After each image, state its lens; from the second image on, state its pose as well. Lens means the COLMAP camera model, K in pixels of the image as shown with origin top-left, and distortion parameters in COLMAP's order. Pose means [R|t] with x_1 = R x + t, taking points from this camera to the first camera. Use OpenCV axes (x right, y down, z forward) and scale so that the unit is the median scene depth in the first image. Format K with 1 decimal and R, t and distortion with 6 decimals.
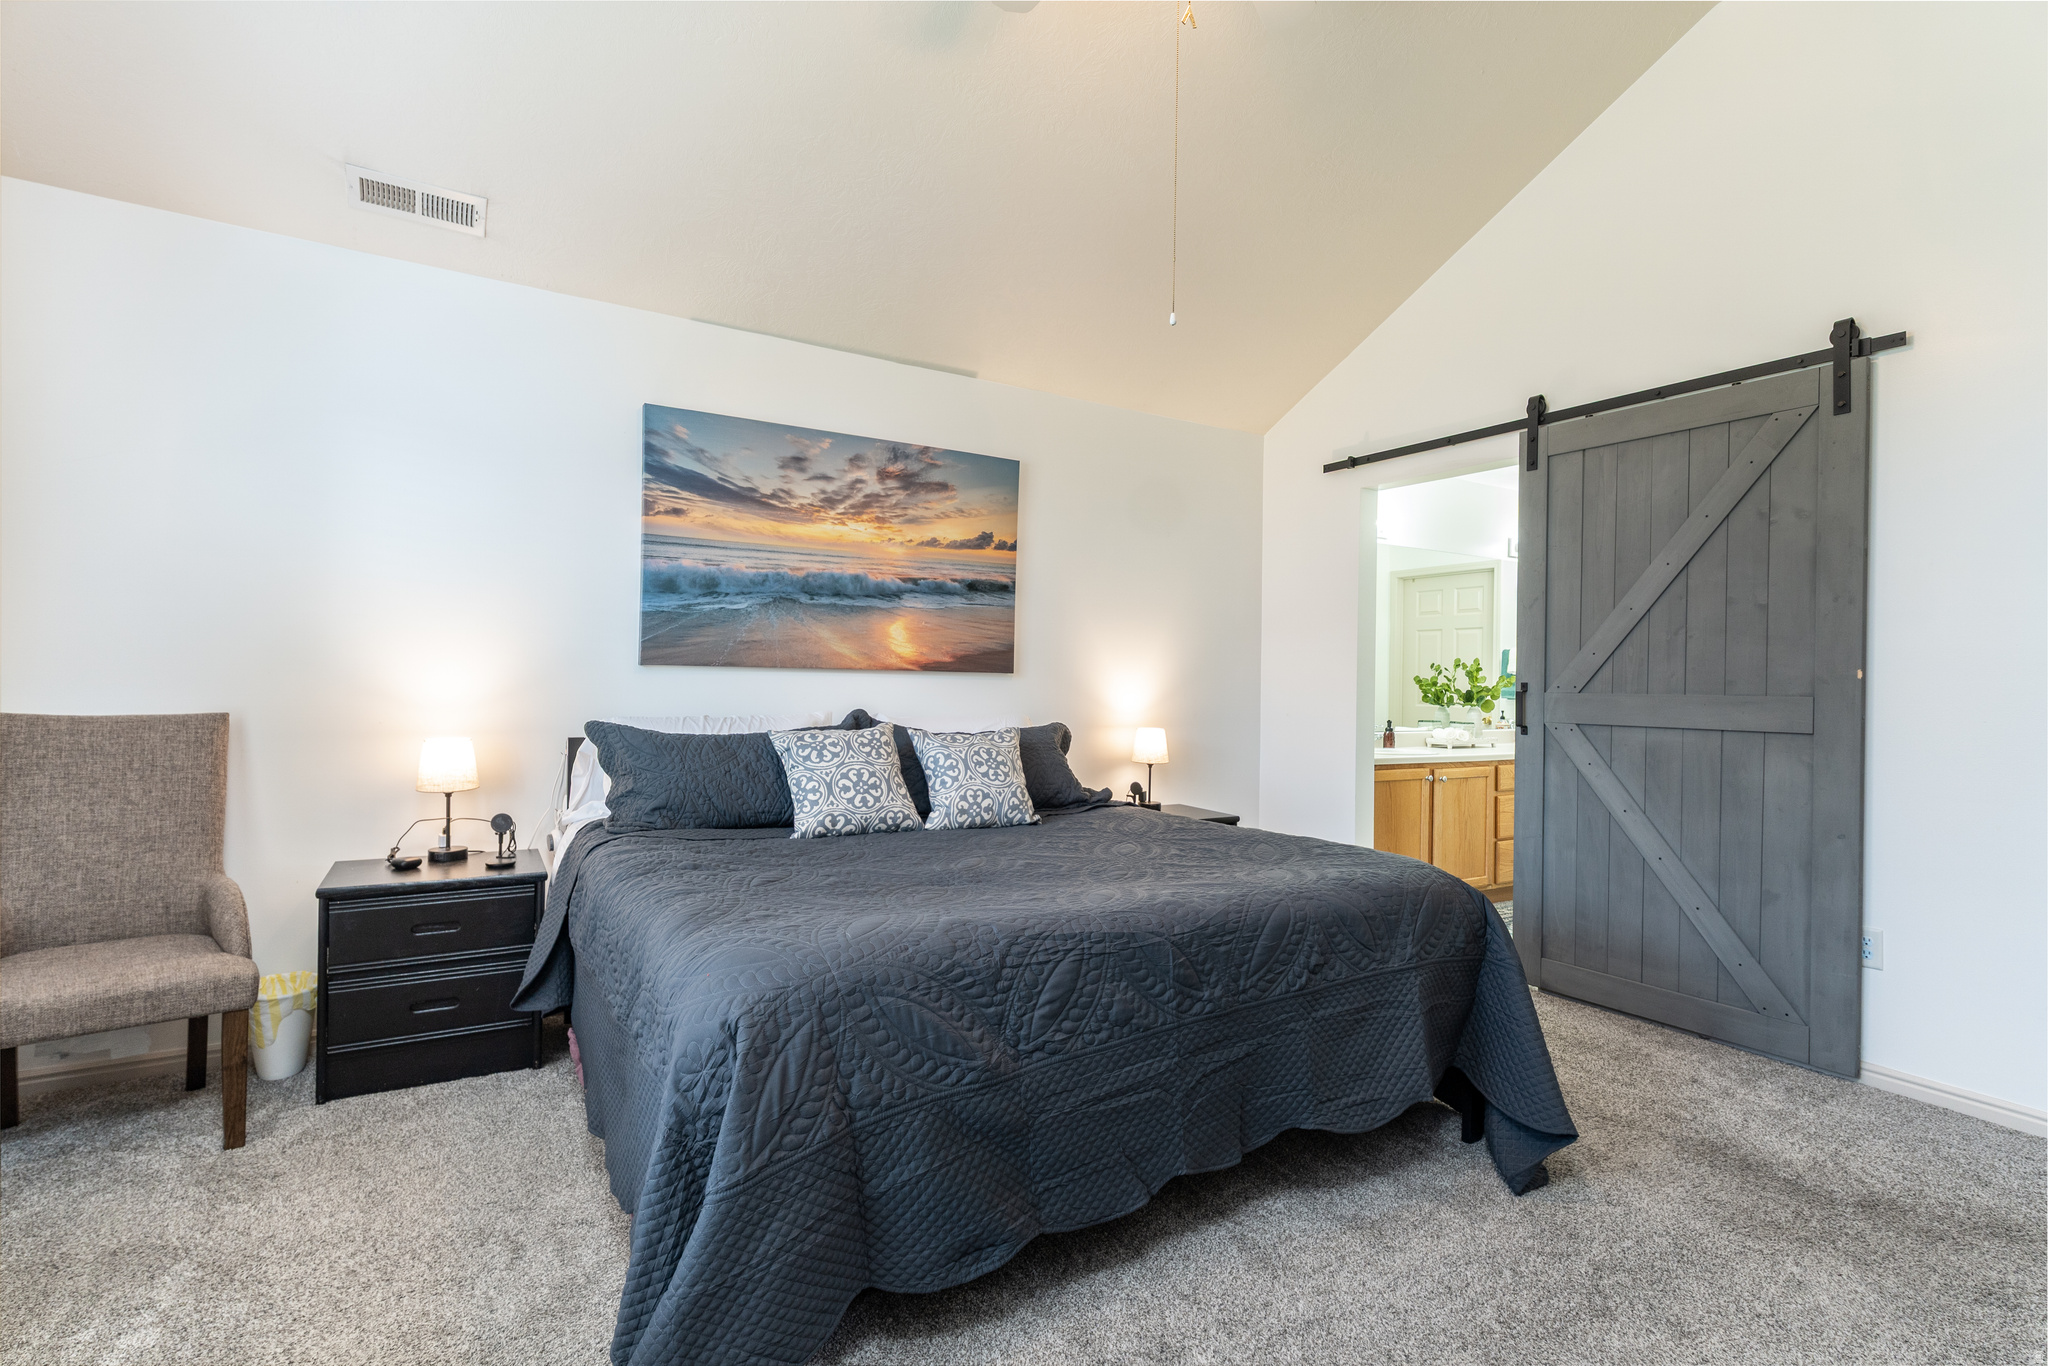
lens RADIAL K [[969.7, 0, 1024.0], [0, 969.7, 683.0], [0, 0, 1]] dist [0.000556, -0.001135]
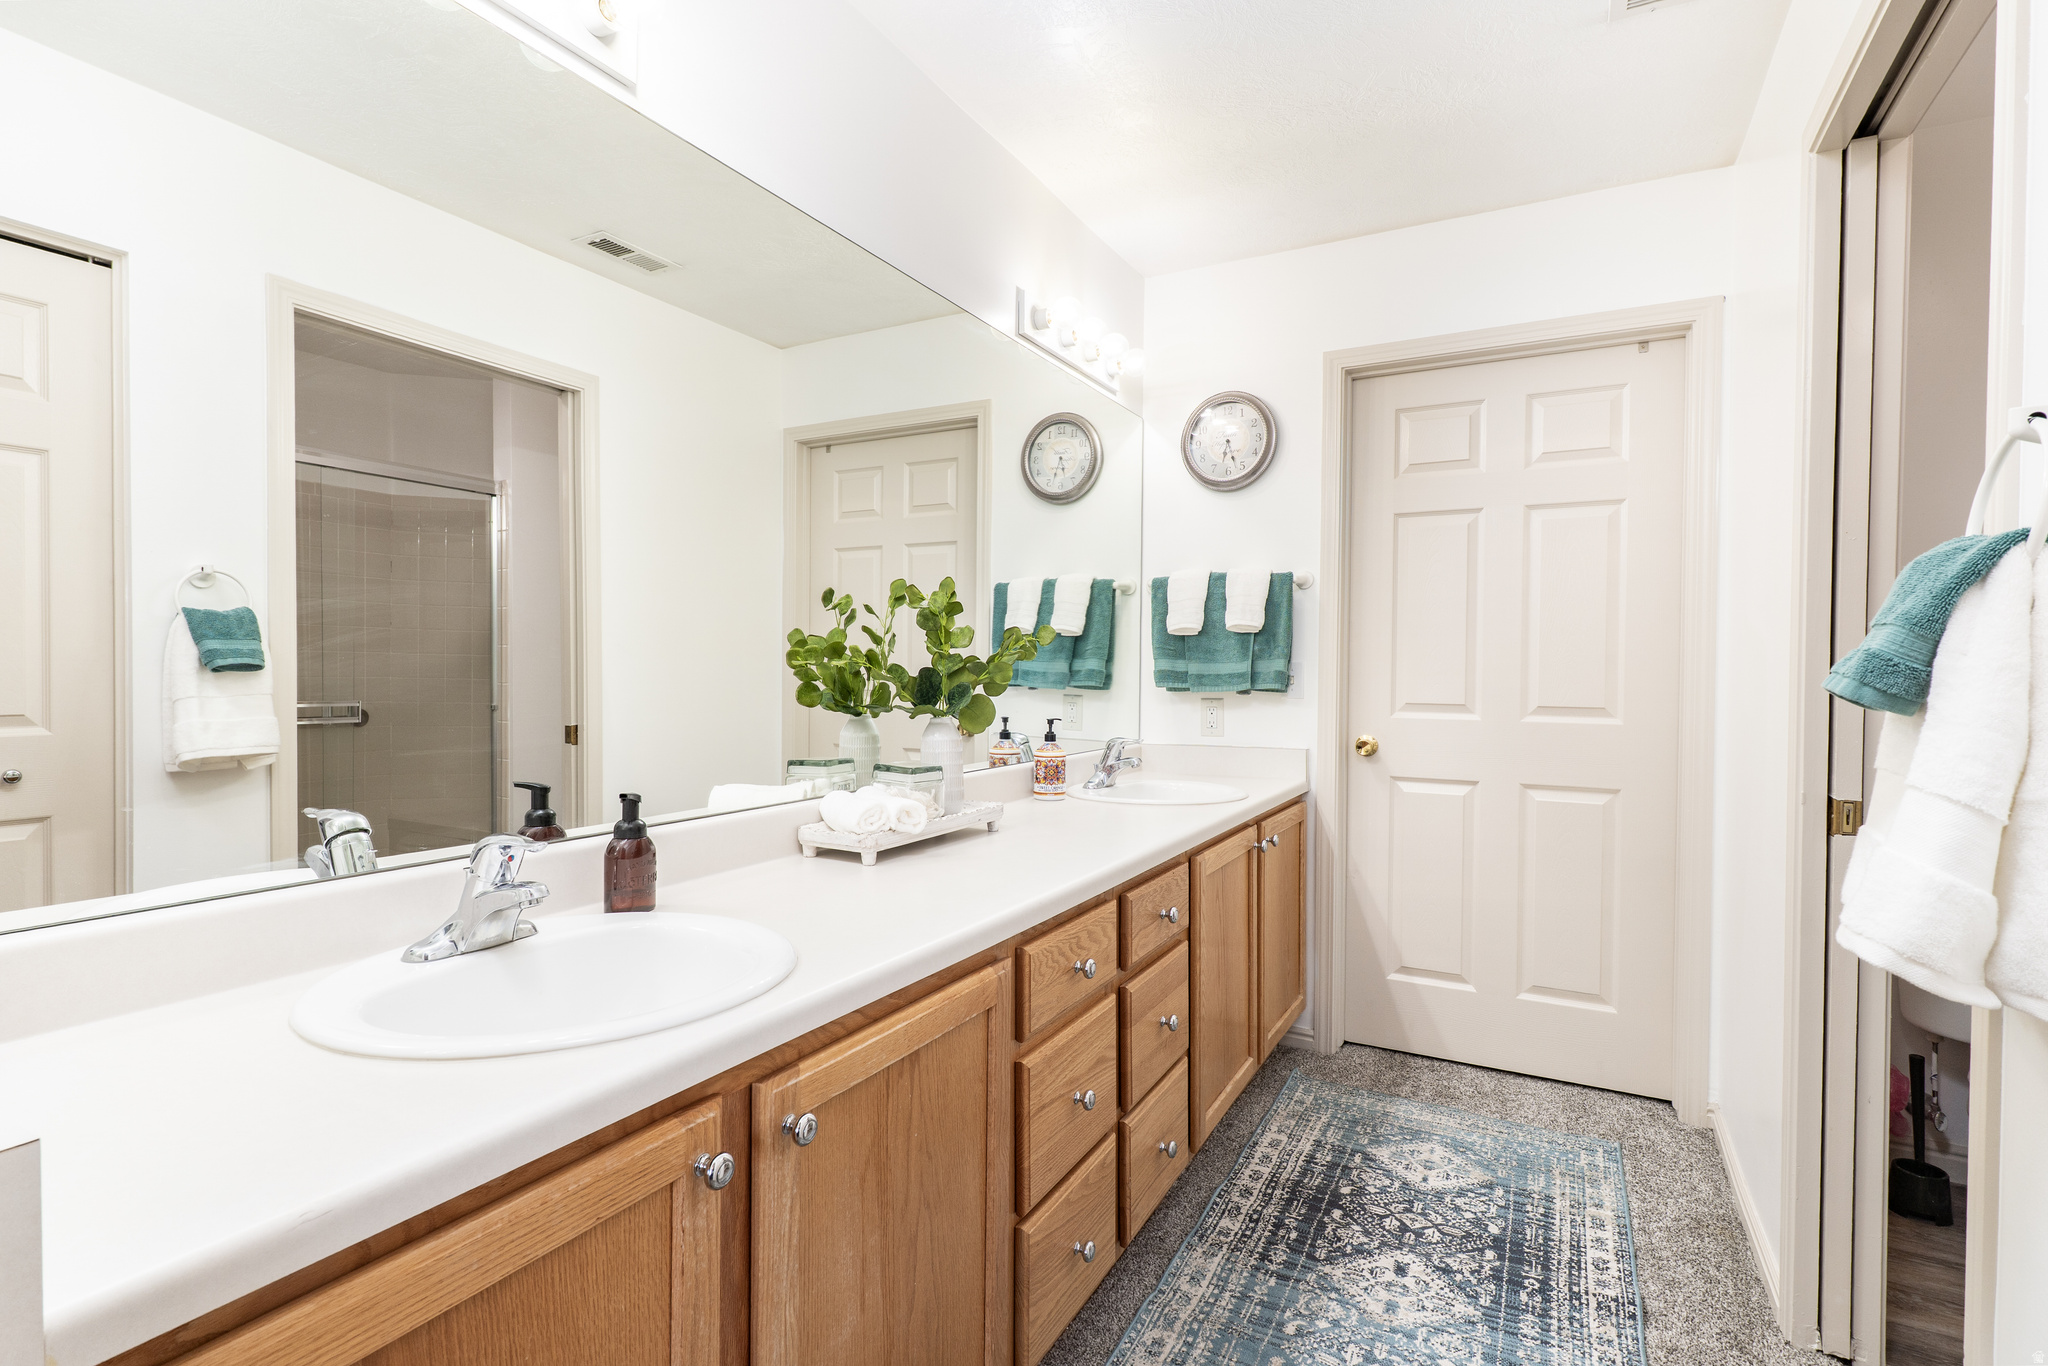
lens RADIAL K [[969.7, 0, 1024.0], [0, 969.7, 683.0], [0, 0, 1]] dist [0.000556, -0.001135]
pose [[0.868201, -0.014726, 0.495993, 0.199690], [0.002542, 0.999678, 0.025231, 0.002486], [-0.496205, -0.020645, 0.867960, 0.430161]]
